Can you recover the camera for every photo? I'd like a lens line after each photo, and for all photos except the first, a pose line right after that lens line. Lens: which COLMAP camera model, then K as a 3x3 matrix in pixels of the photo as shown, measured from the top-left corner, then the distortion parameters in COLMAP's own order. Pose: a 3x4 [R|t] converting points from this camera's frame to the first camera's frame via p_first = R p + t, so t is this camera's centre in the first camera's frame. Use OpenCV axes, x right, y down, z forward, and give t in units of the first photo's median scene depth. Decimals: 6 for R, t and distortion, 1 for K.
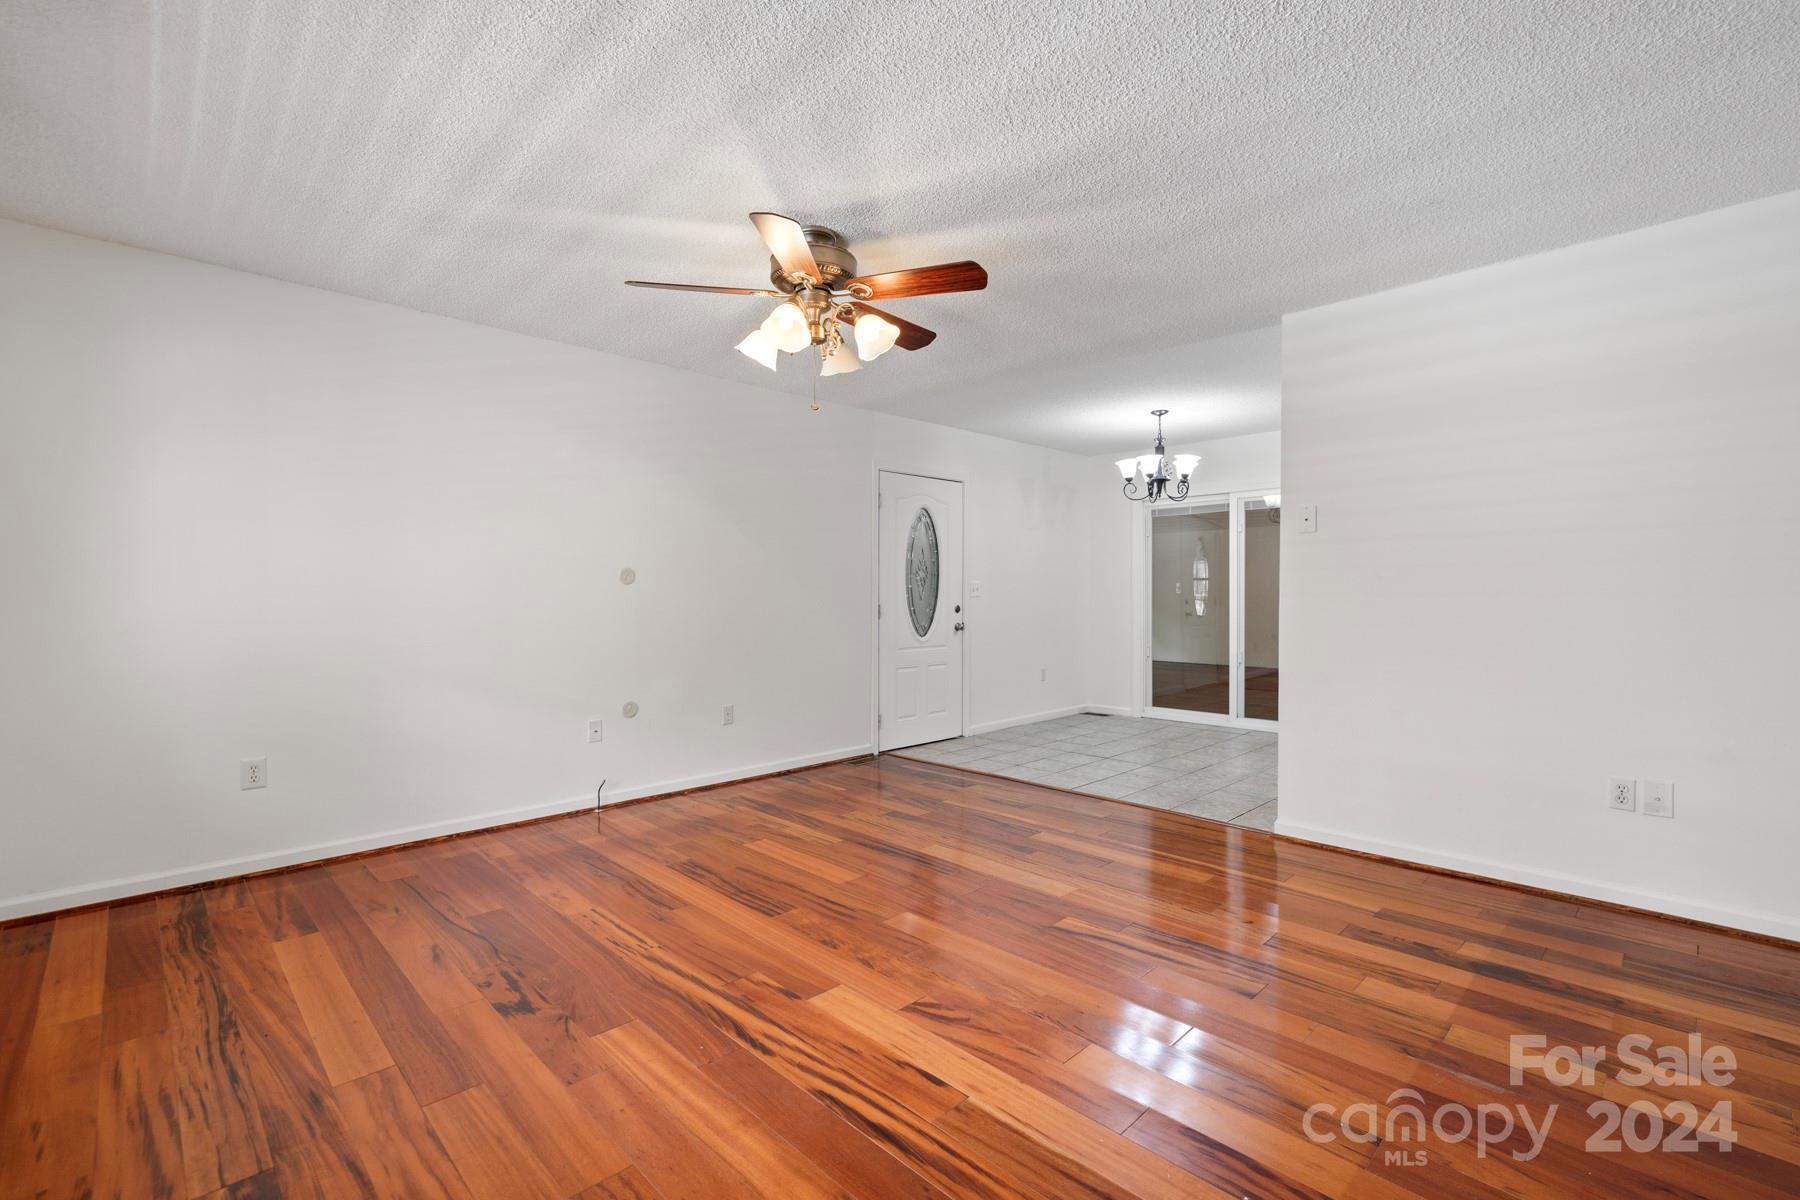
lens RADIAL K [[791.2, 0, 900.0], [0, 791.2, 600.0], [0, 0, 1]] dist [-0.000610, -0.000025]
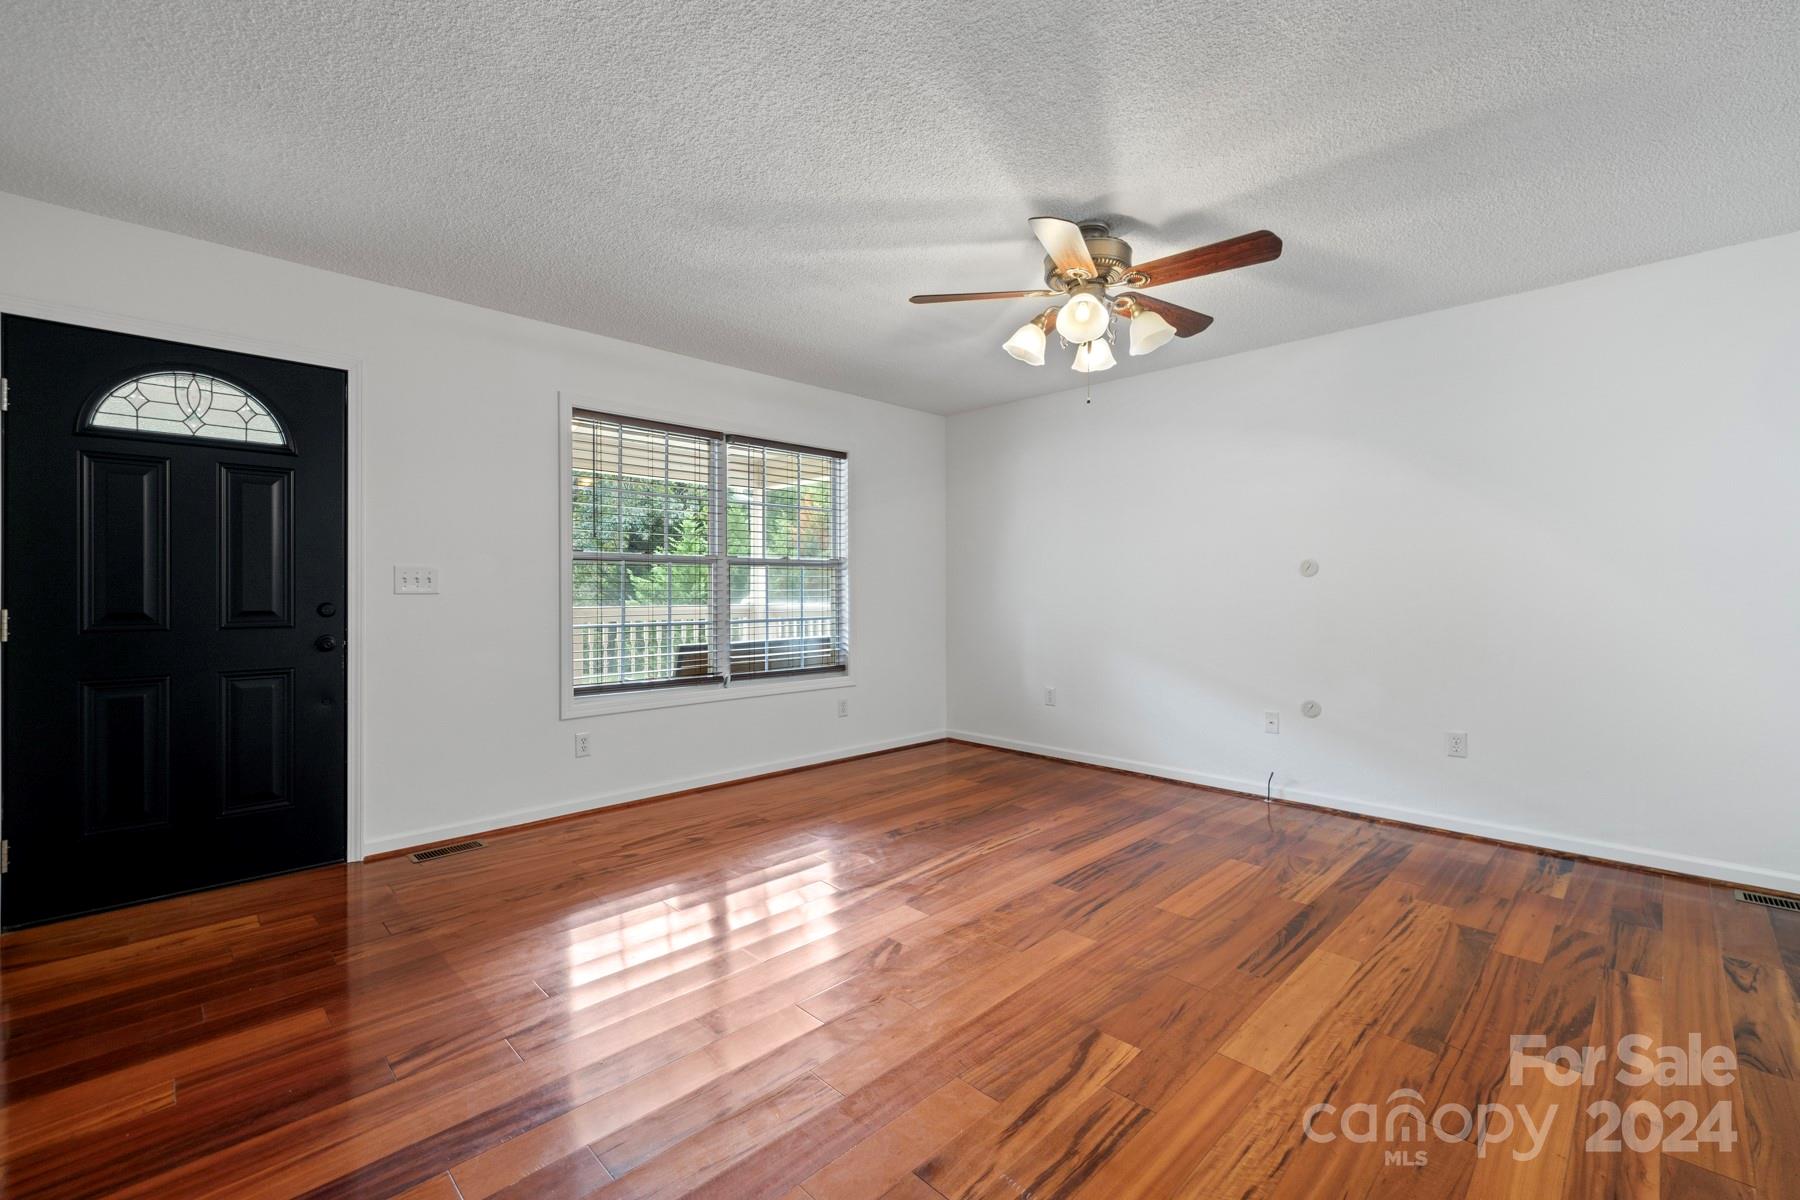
lens RADIAL K [[759.3, 0, 899.3], [0, 759.3, 589.4], [0, 0, 1]] dist [-0.000136, -0.000009]
pose [[0.006244, 0.002461, -0.999977, 0.697027], [-0.005325, 0.999983, 0.002428, -0.006368], [0.999966, 0.005310, 0.006257, 0.614806]]
